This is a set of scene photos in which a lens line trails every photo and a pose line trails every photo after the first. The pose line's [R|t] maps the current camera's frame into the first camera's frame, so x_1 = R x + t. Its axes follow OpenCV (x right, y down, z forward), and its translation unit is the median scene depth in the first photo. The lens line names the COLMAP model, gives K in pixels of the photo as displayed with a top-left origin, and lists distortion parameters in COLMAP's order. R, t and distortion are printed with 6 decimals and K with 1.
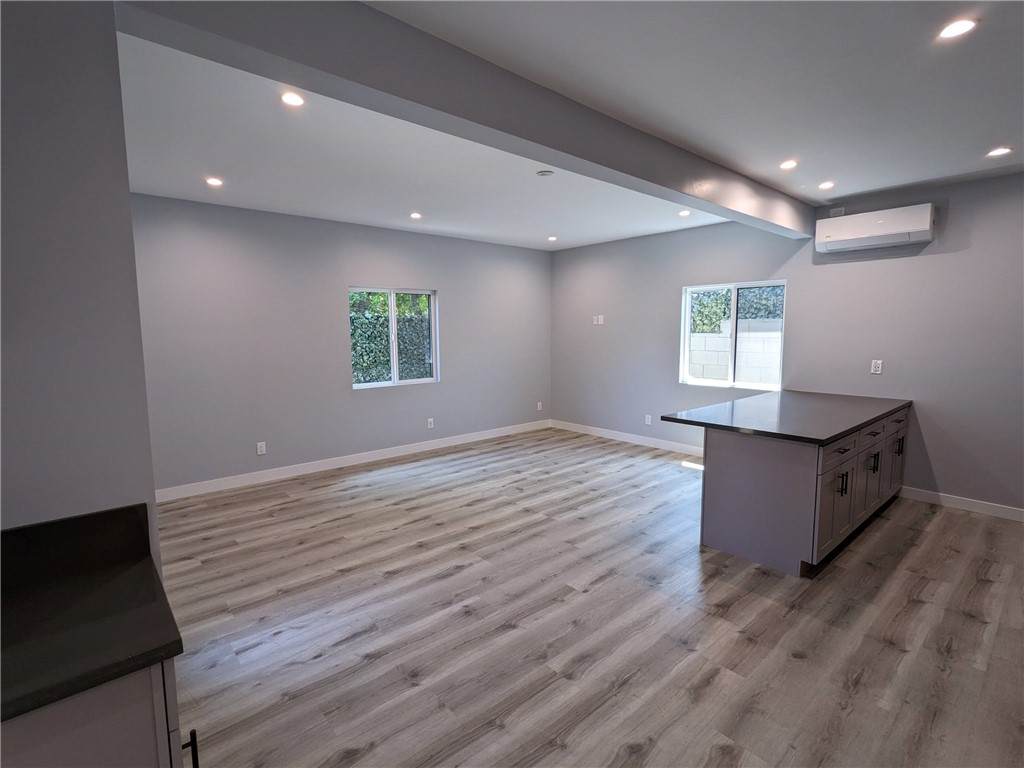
lens RADIAL K [[495.4, 0, 512.0], [0, 495.4, 384.0], [0, 0, 1]] dist [0.002619, 0.002434]
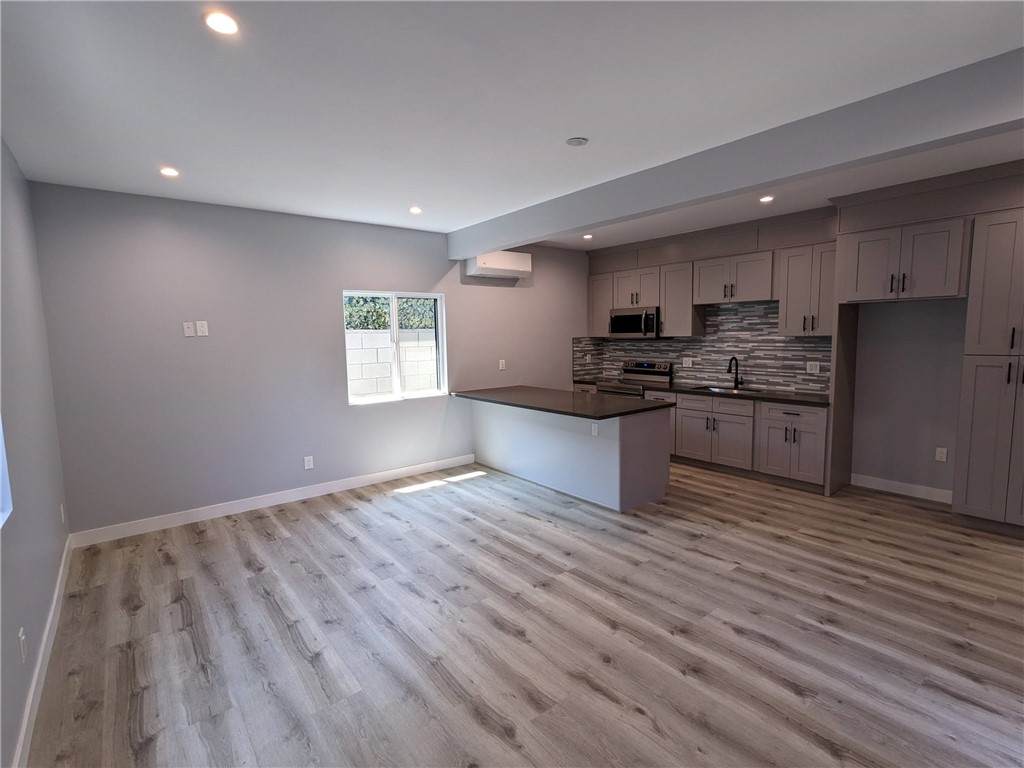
lens RADIAL K [[495.4, 0, 512.0], [0, 495.4, 384.0], [0, 0, 1]] dist [0.002619, 0.002434]
pose [[0.047043, -0.098537, 0.994021, -0.644083], [0.130088, 0.987252, 0.091709, -0.106910], [-0.990386, 0.124996, 0.059262, 0.926412]]
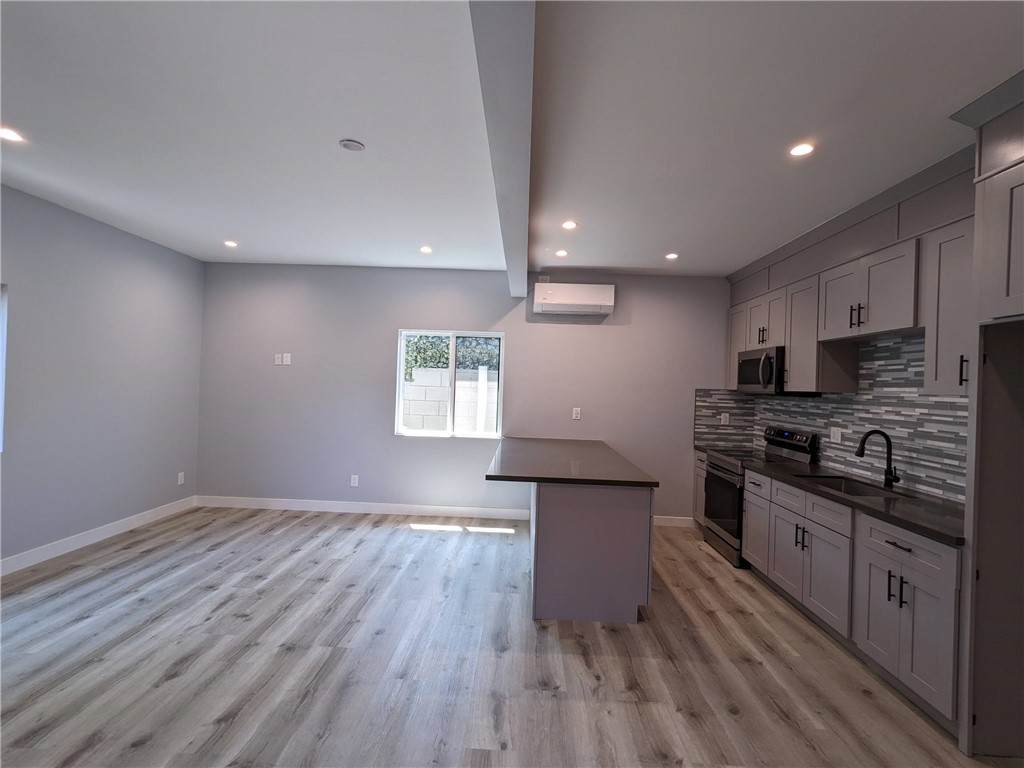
lens RADIAL K [[495.4, 0, 512.0], [0, 495.4, 384.0], [0, 0, 1]] dist [0.002619, 0.002434]
pose [[0.680108, 0.030810, 0.732464, -0.240194], [0.043486, 0.995662, -0.082258, -0.015104], [-0.731821, 0.087796, 0.675818, 0.321725]]
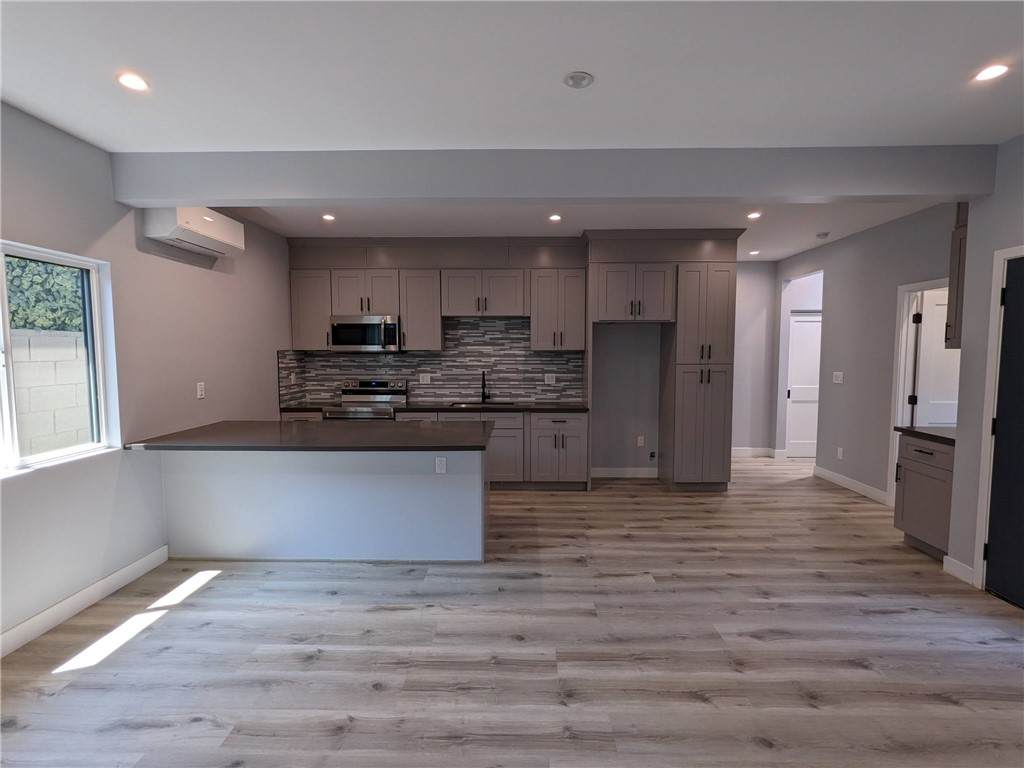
lens RADIAL K [[495.4, 0, 512.0], [0, 495.4, 384.0], [0, 0, 1]] dist [0.002619, 0.002434]
pose [[-0.739555, -0.039548, 0.671933, -0.244454], [0.080795, 0.985839, 0.146951, -0.131524], [-0.668229, 0.162967, -0.725887, 1.299187]]
